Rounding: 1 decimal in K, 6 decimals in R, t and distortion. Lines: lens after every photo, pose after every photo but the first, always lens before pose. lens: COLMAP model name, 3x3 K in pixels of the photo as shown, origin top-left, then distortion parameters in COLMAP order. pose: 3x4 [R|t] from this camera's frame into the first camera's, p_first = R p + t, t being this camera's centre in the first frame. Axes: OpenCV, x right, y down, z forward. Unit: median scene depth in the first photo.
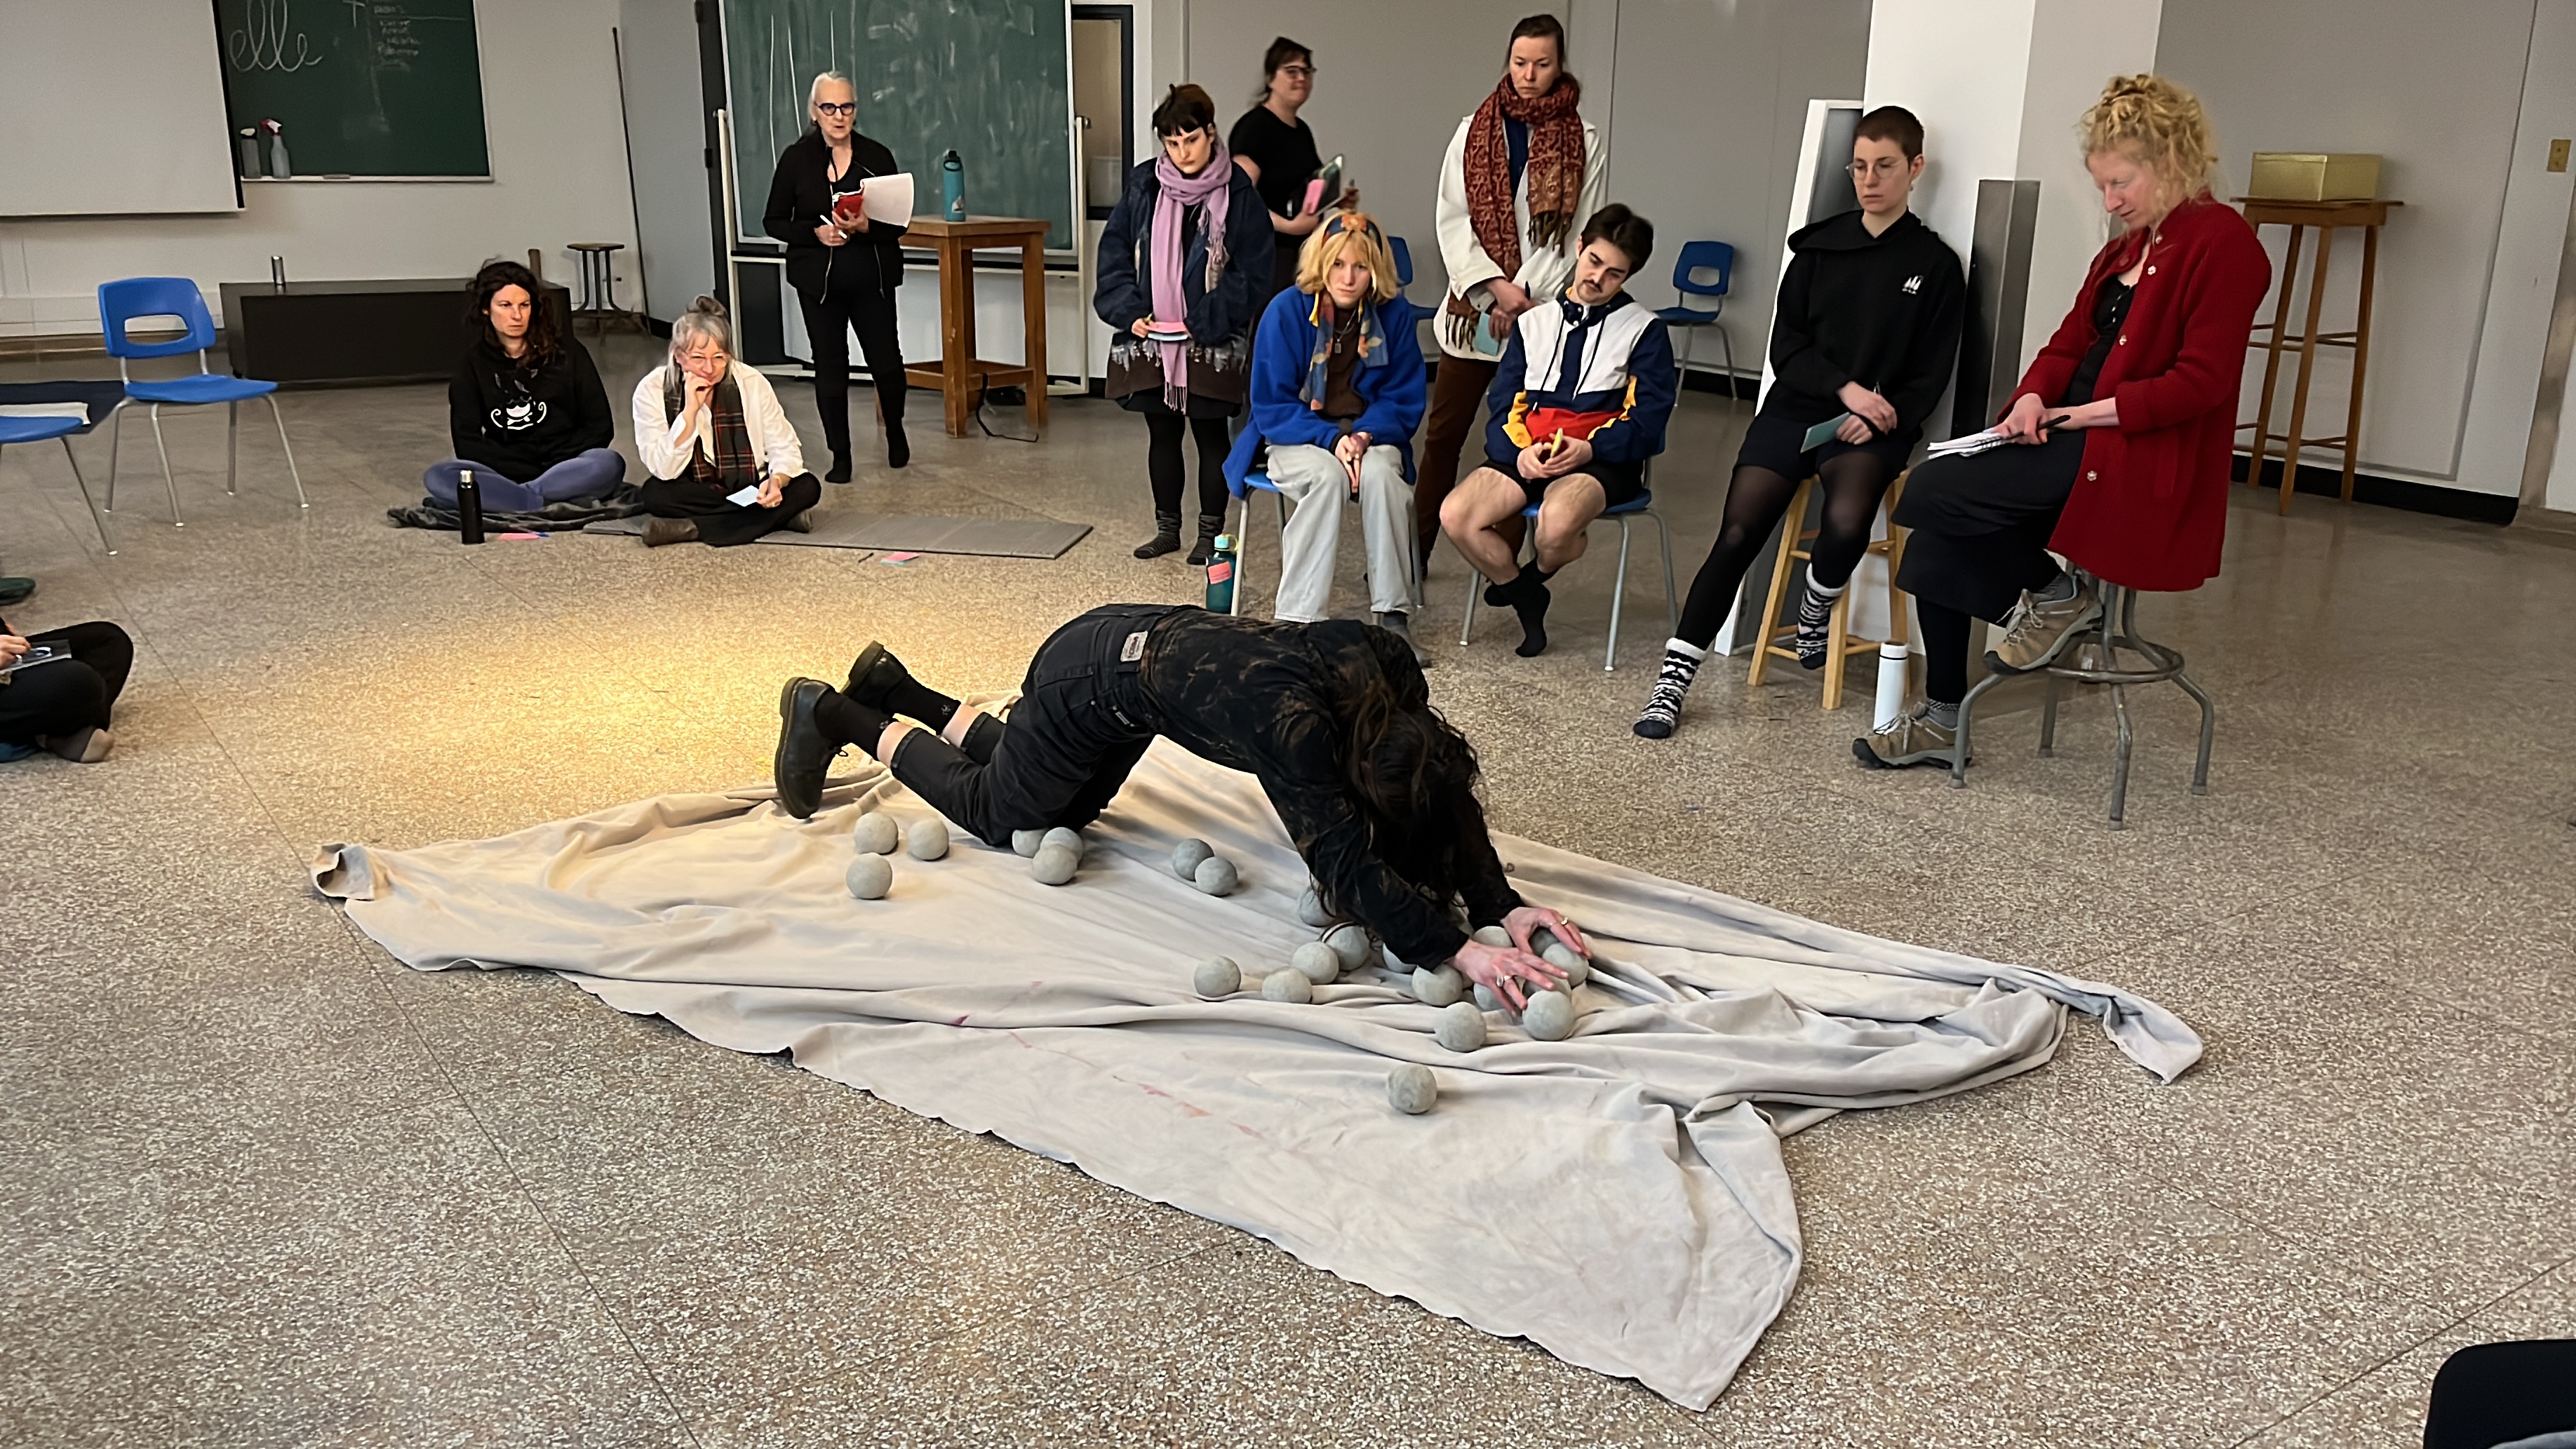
lens RADIAL K [[2156.8, 0, 1321.2], [0, 2156.8, 730.4], [0, 0, 1]] dist [0.051142, -0.041927]
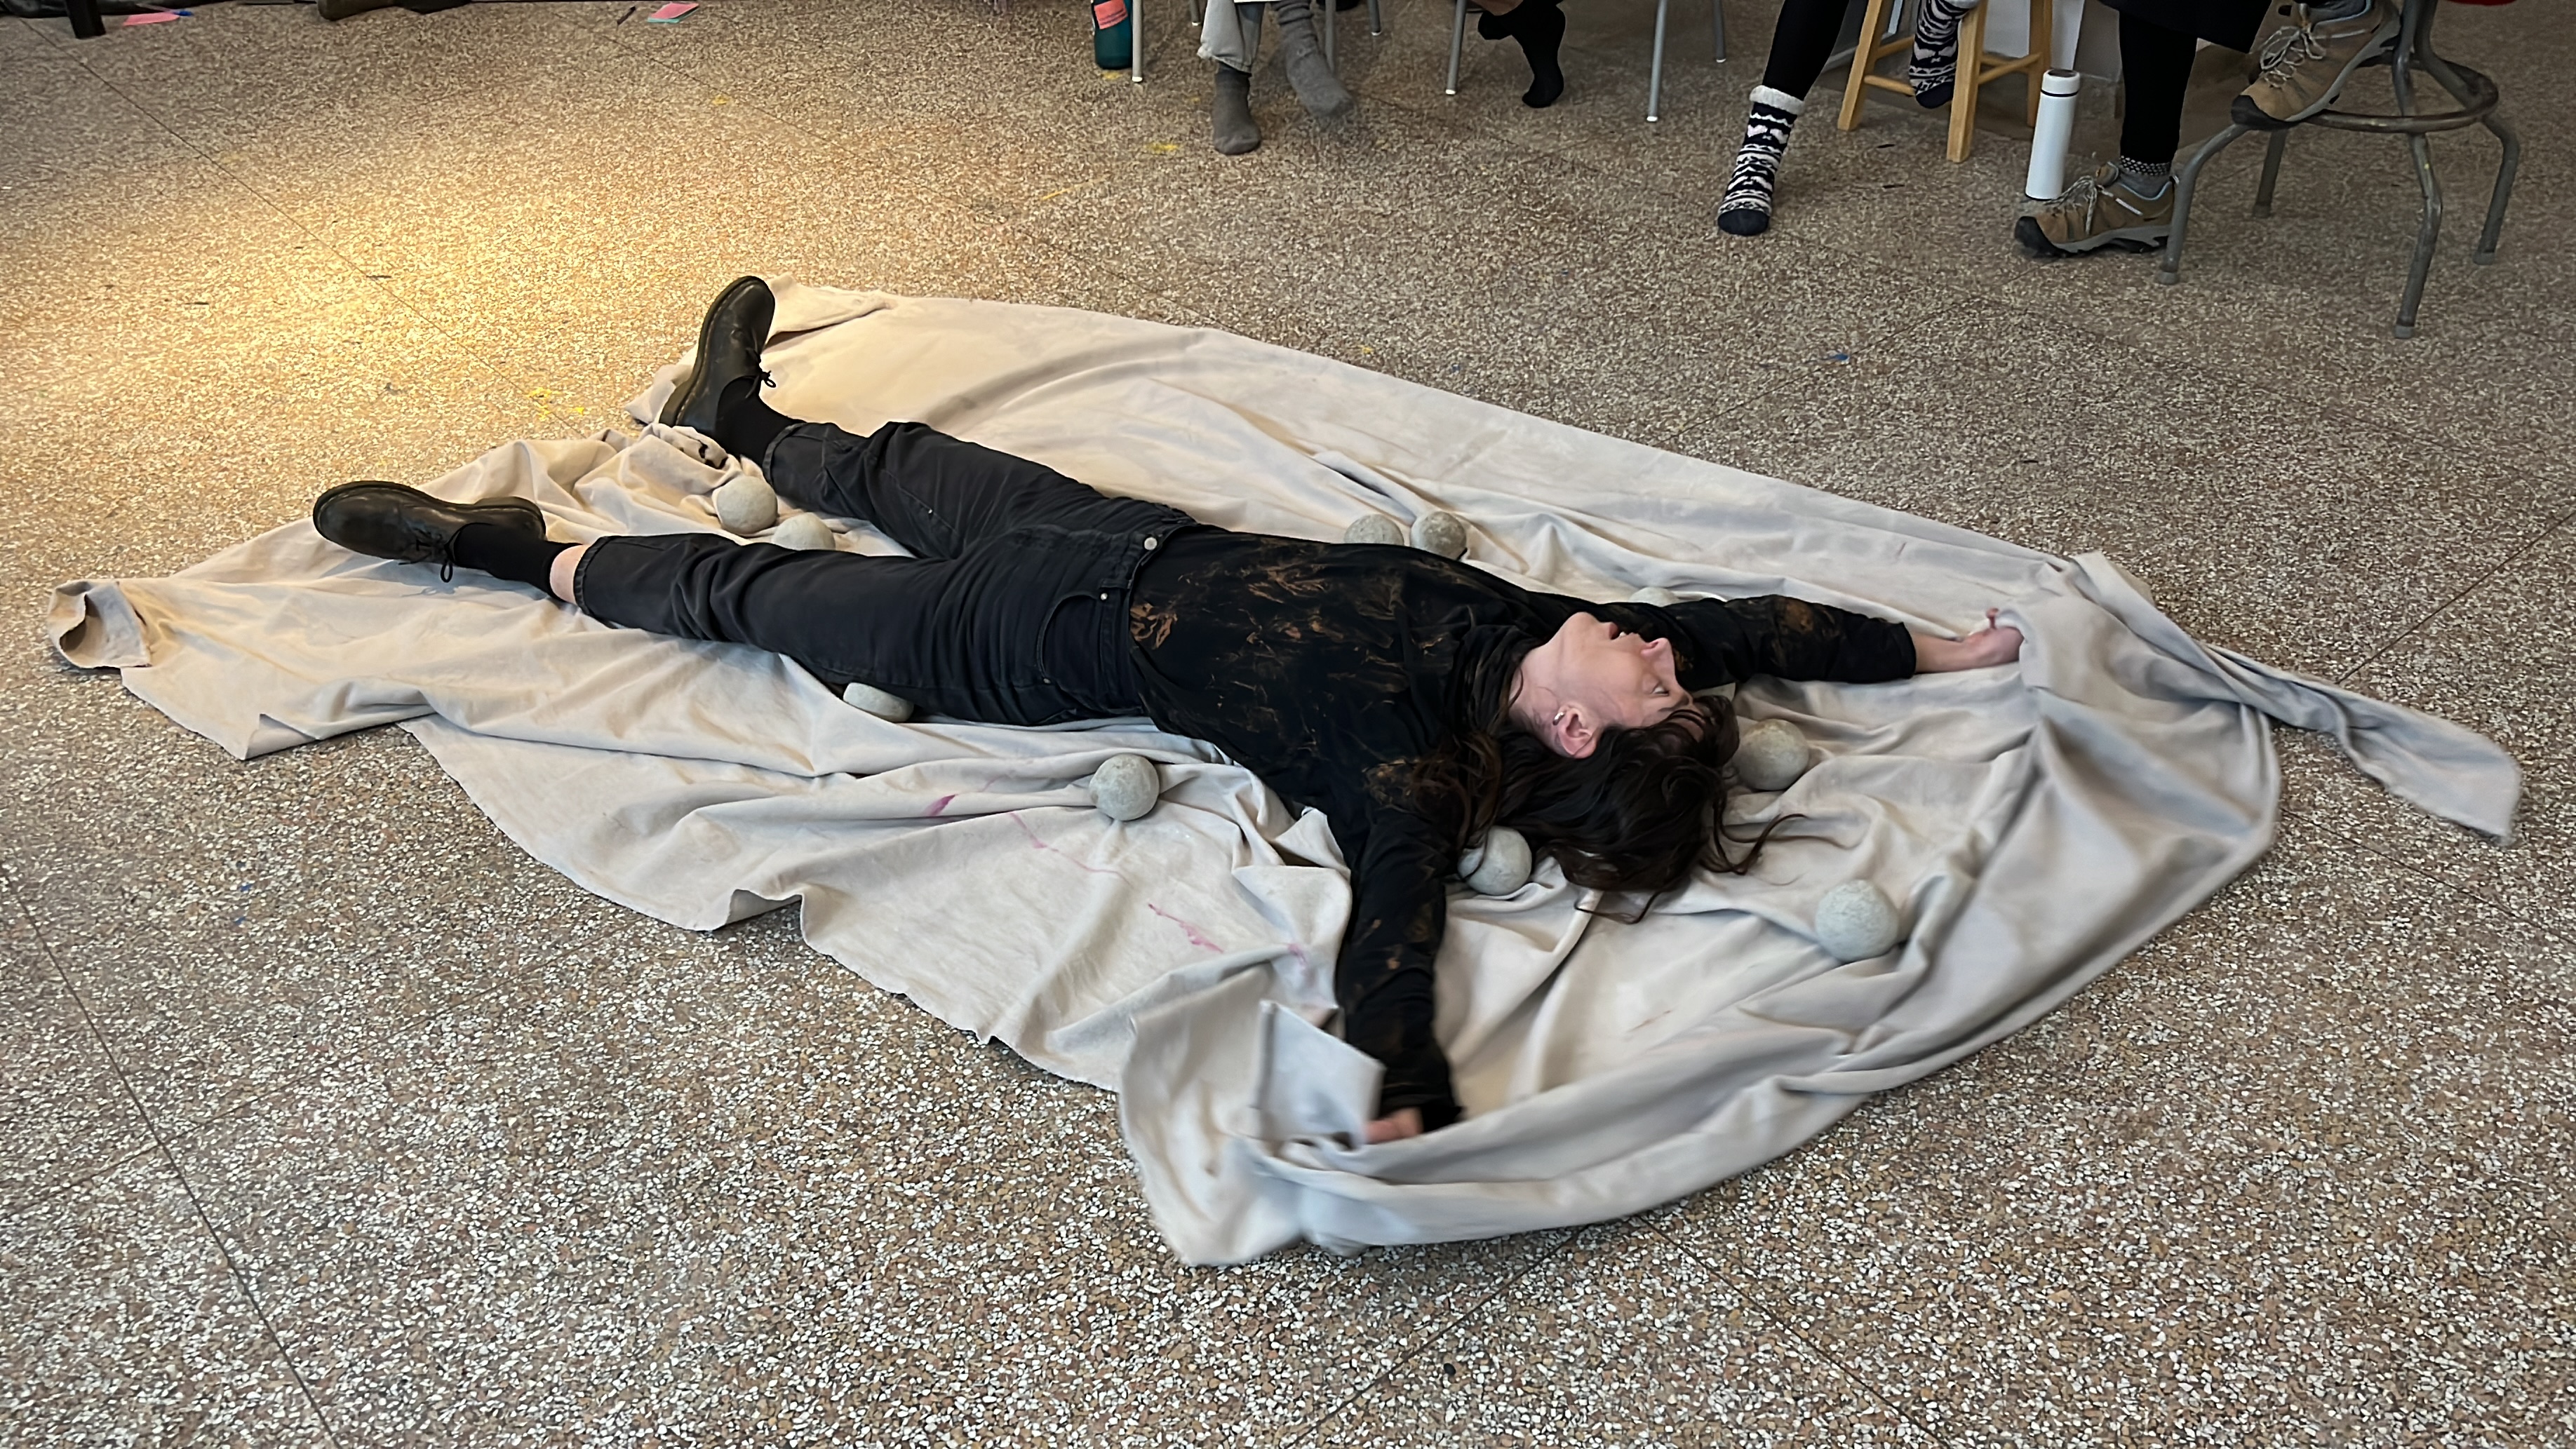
lens RADIAL K [[2240.3, 0, 1321.7], [0, 2240.3, 756.4], [0, 0, 1]] dist [0.046481, -0.047283]
pose [[0.994242, -0.094988, 0.049597, -0.040925], [0.076301, 0.952531, 0.294725, -0.056643], [-0.075238, -0.289244, 0.954294, 0.191753]]
